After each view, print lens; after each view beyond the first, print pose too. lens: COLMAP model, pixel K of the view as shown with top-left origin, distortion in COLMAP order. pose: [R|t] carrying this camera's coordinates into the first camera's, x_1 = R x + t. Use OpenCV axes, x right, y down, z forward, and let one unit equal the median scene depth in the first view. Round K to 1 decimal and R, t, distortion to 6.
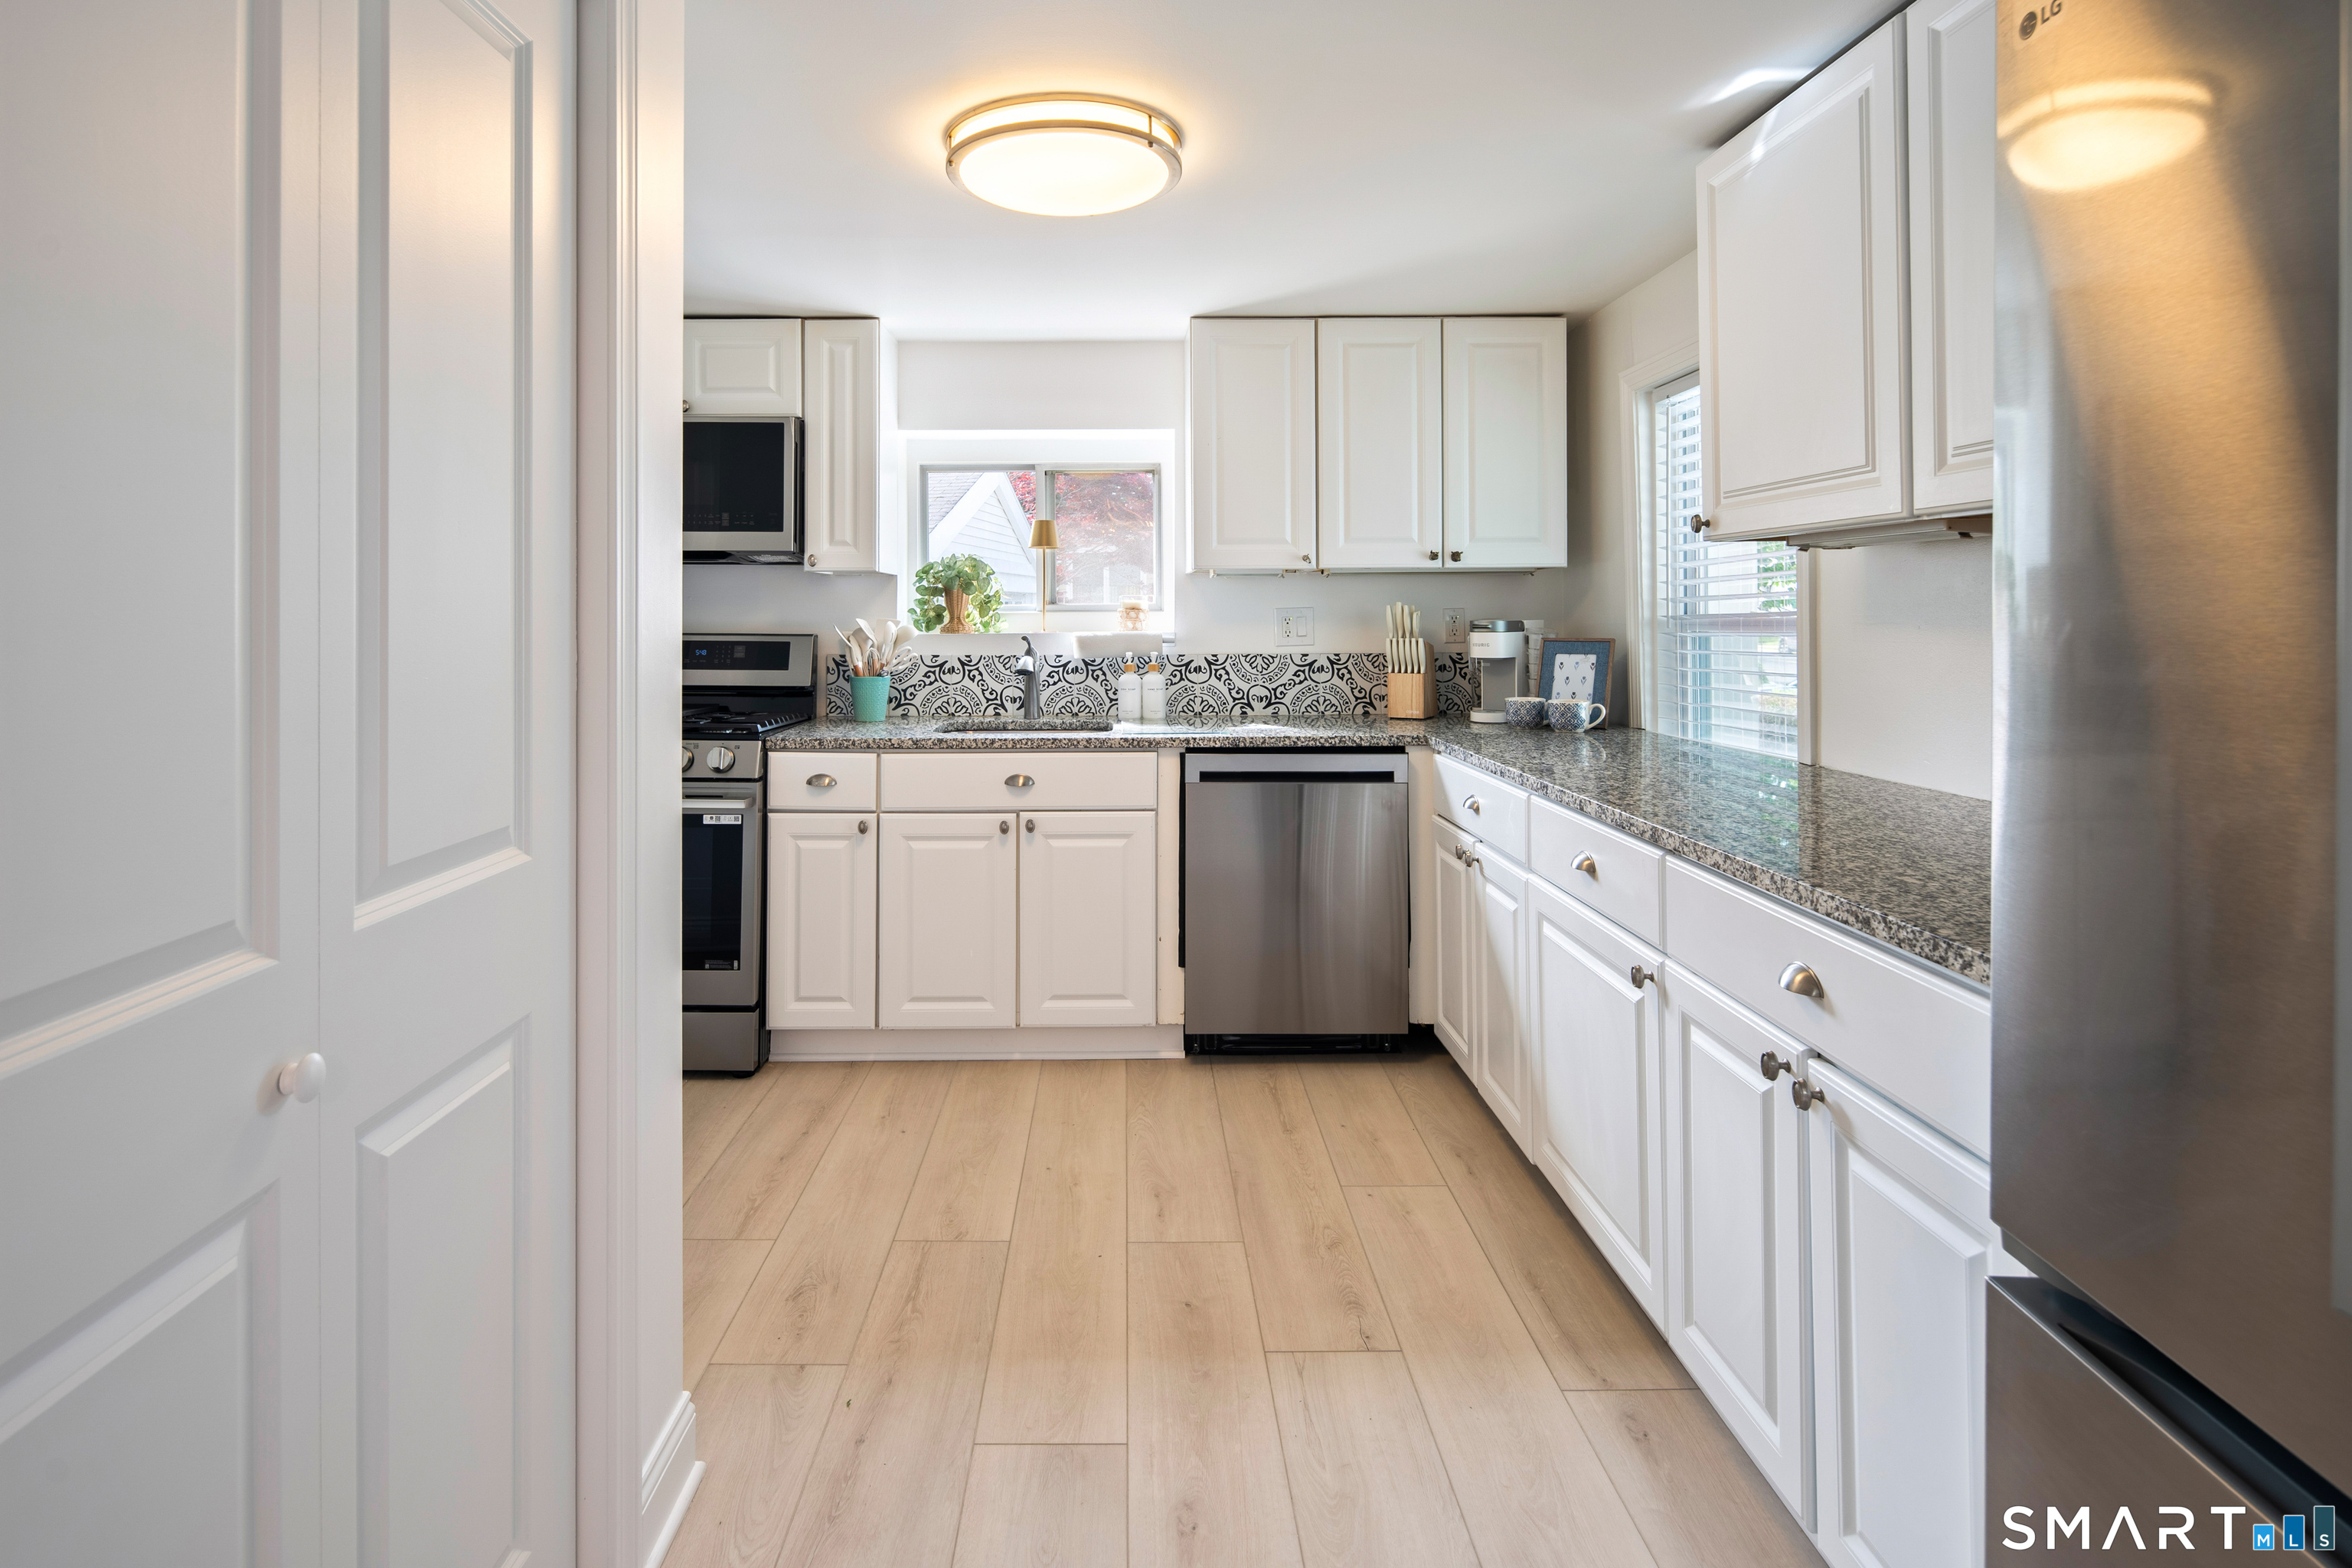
lens RADIAL K [[1181.4, 0, 1117.5], [0, 1181.4, 619.8], [0, 0, 1]] dist [0.001164, -0.000154]
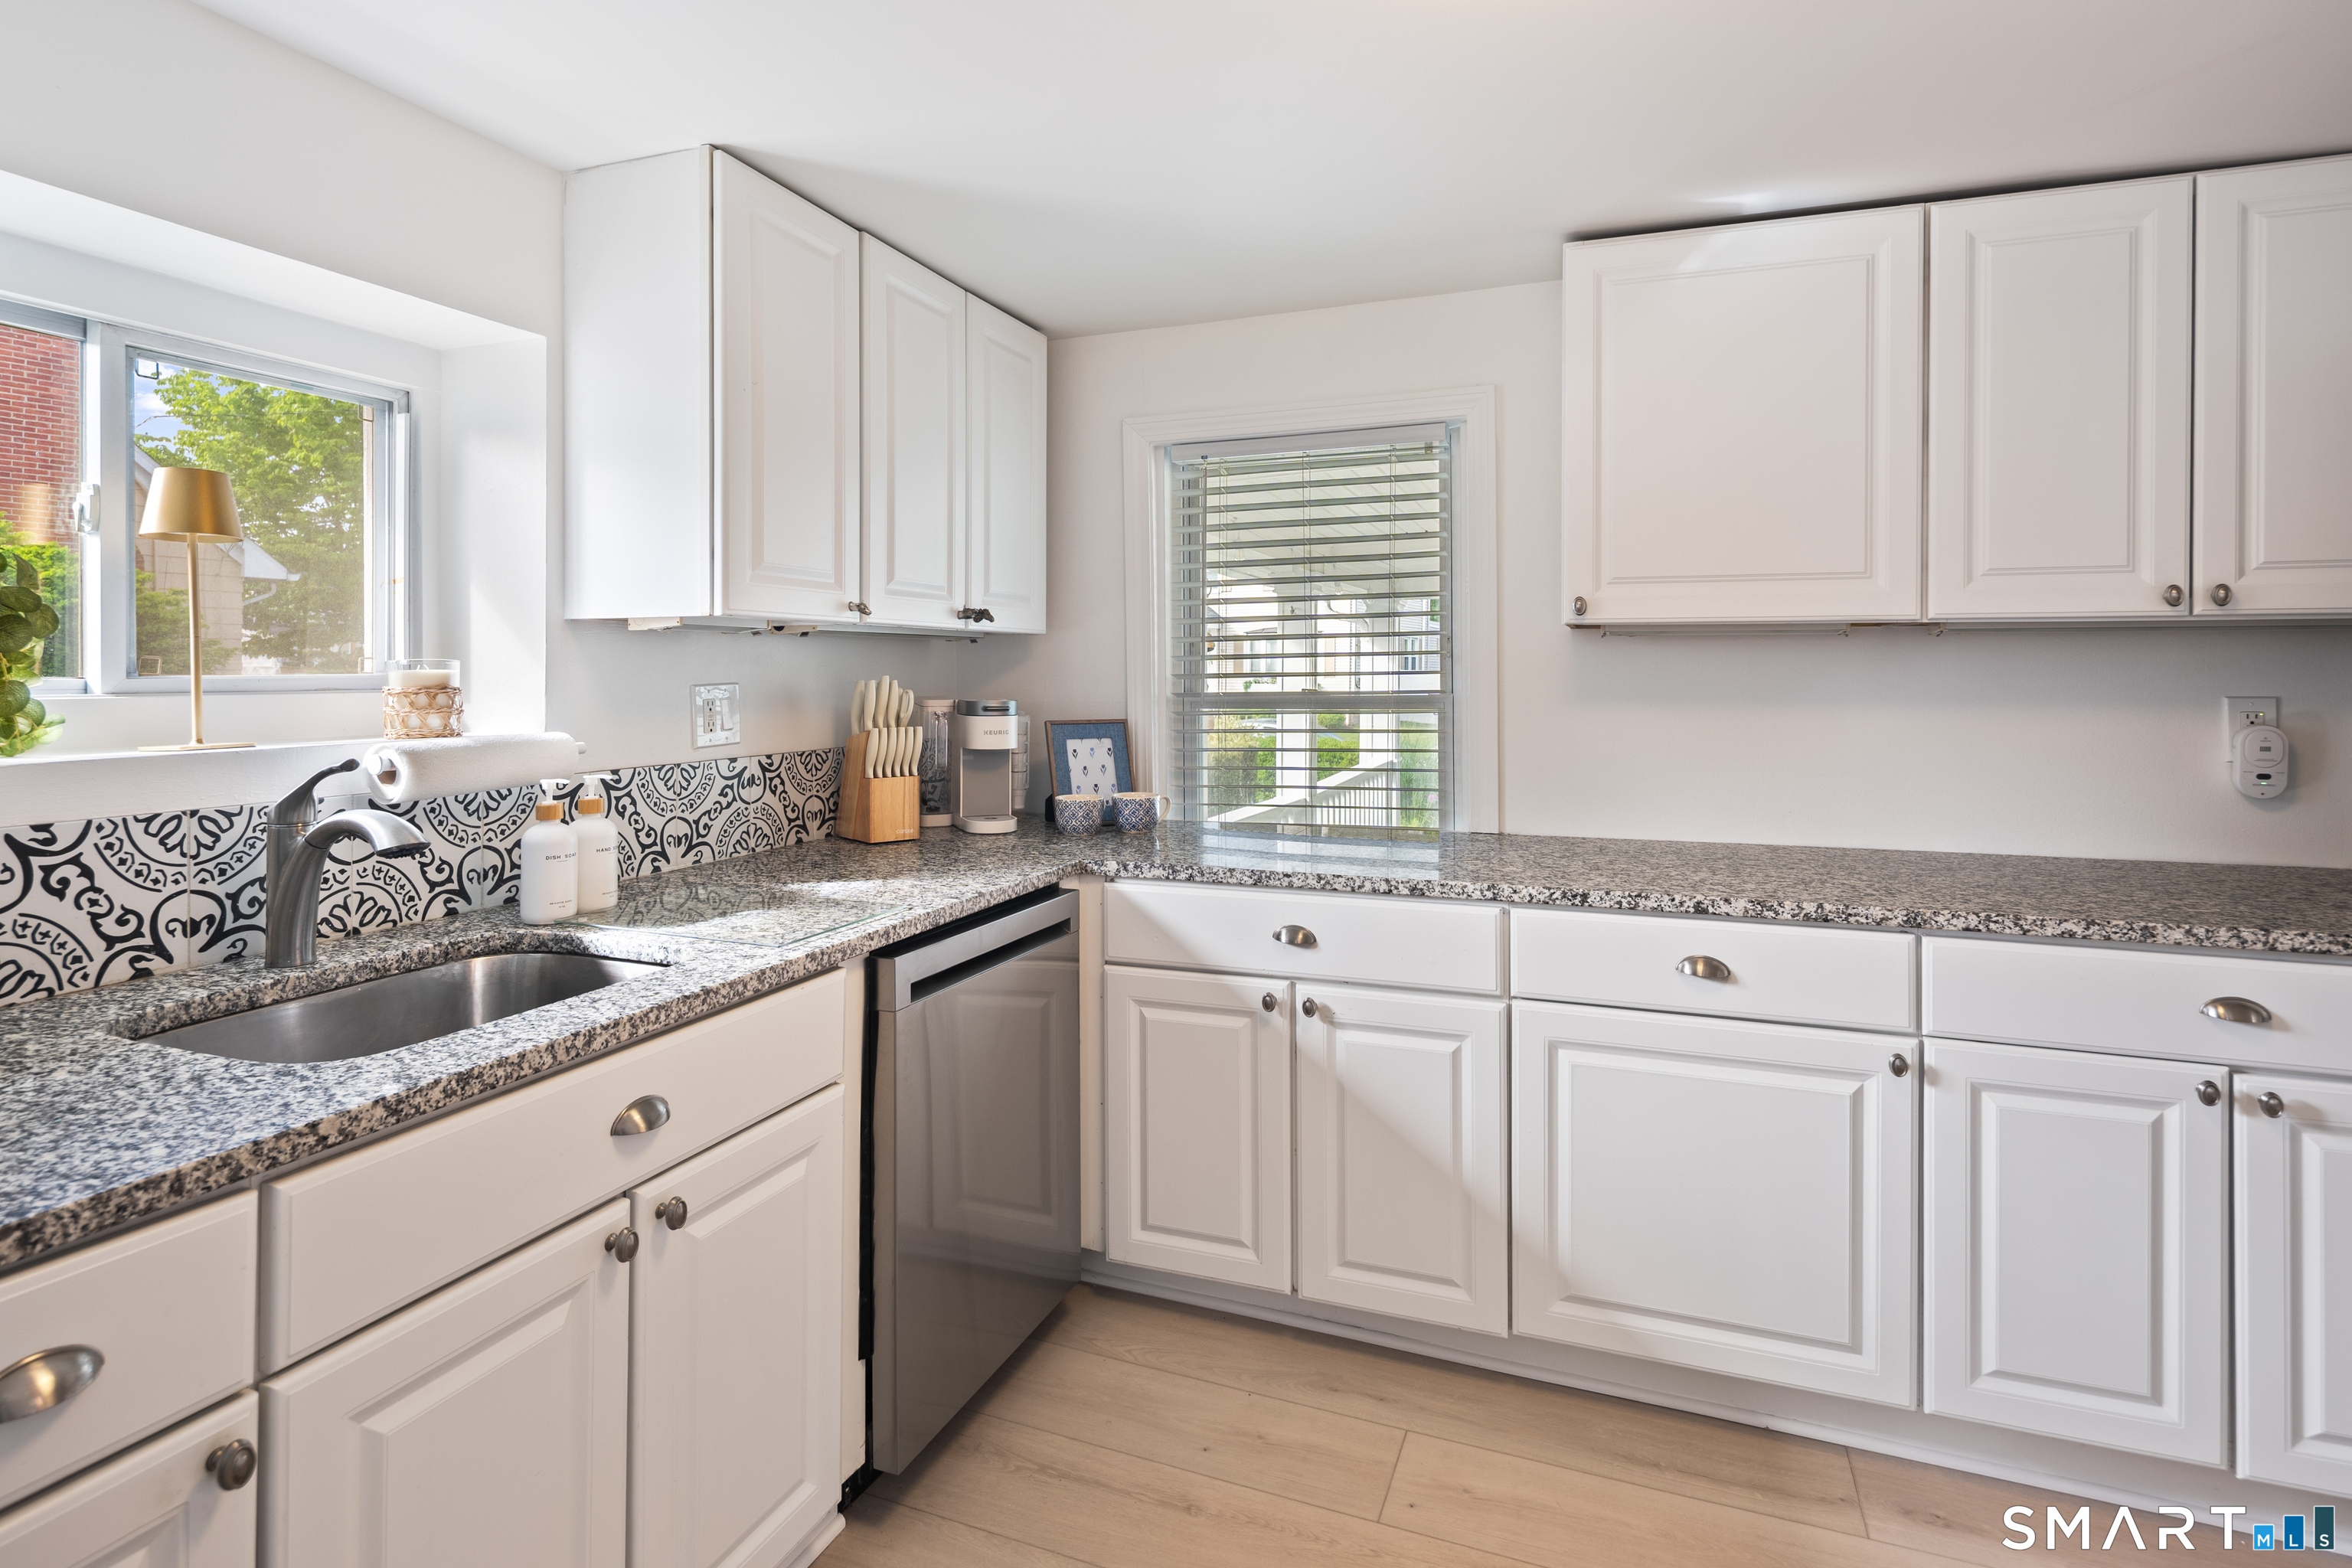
lens RADIAL K [[1178.8, 0, 1173.6], [0, 1178.8, 670.1], [0, 0, 1]] dist [0.003496, -0.000611]
pose [[0.361259, 0.005374, 0.932450, -0.372334], [0.002344, 0.999975, -0.006672, -0.014066], [-0.932463, 0.004596, 0.361237, 0.630438]]
